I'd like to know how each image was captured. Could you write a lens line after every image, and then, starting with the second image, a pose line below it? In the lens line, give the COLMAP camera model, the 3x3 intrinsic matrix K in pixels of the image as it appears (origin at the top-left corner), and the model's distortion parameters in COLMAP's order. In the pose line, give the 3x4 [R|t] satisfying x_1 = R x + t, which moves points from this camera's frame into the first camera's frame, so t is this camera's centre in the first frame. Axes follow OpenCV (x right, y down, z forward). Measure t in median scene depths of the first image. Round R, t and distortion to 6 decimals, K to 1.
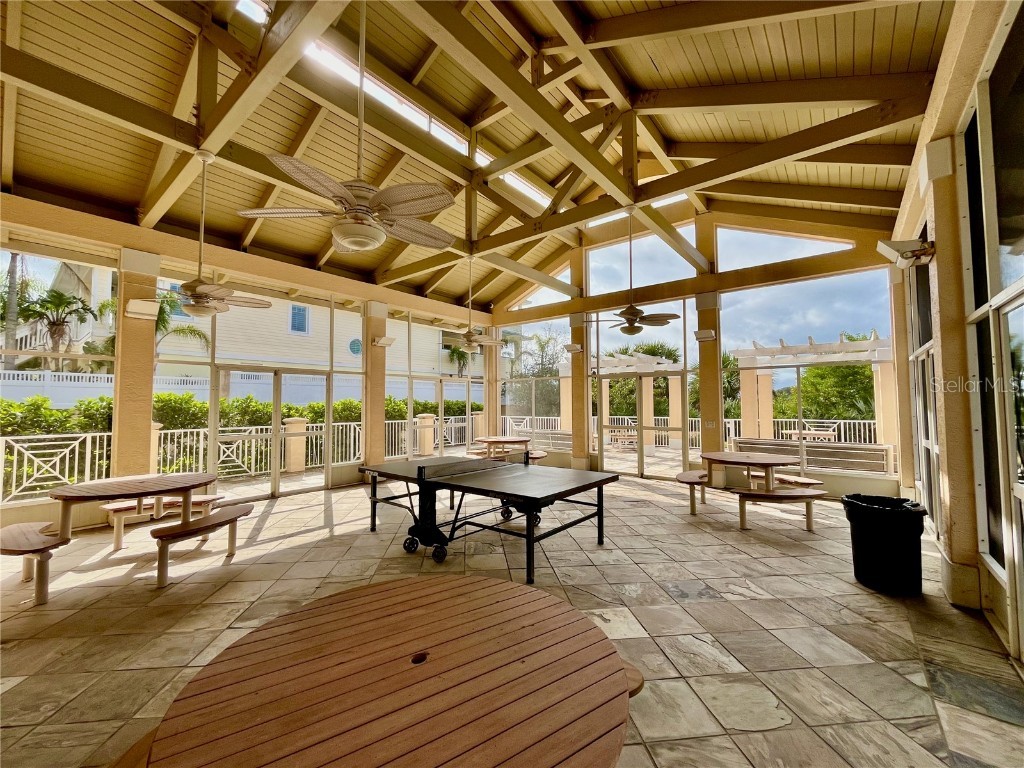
lens RADIAL K [[415.0, 0, 509.3], [0, 415.0, 385.4], [0, 0, 1]] dist [-0.003432, -0.000093]
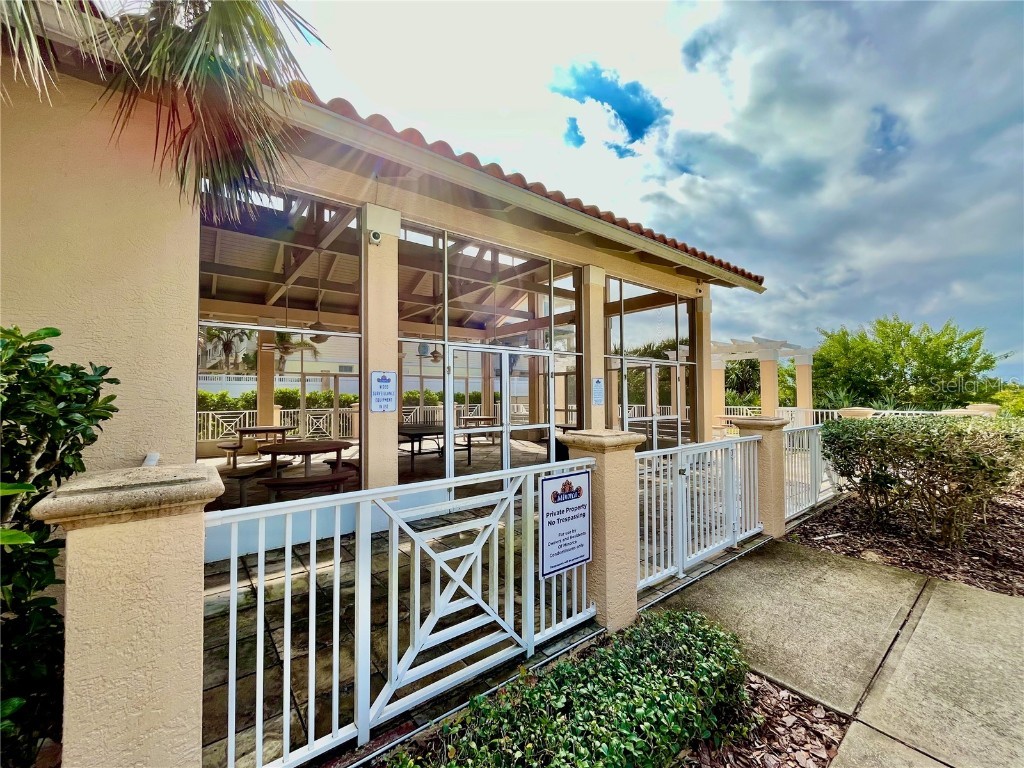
lens RADIAL K [[415.0, 0, 514.2], [0, 415.0, 386.8], [0, 0, 1]] dist [-0.003432, -0.000093]
pose [[0.976416, -0.004376, -0.215854, 0.560437], [0.011017, 0.999502, 0.029575, -0.032614], [0.215617, -0.031255, 0.975978, -0.558715]]
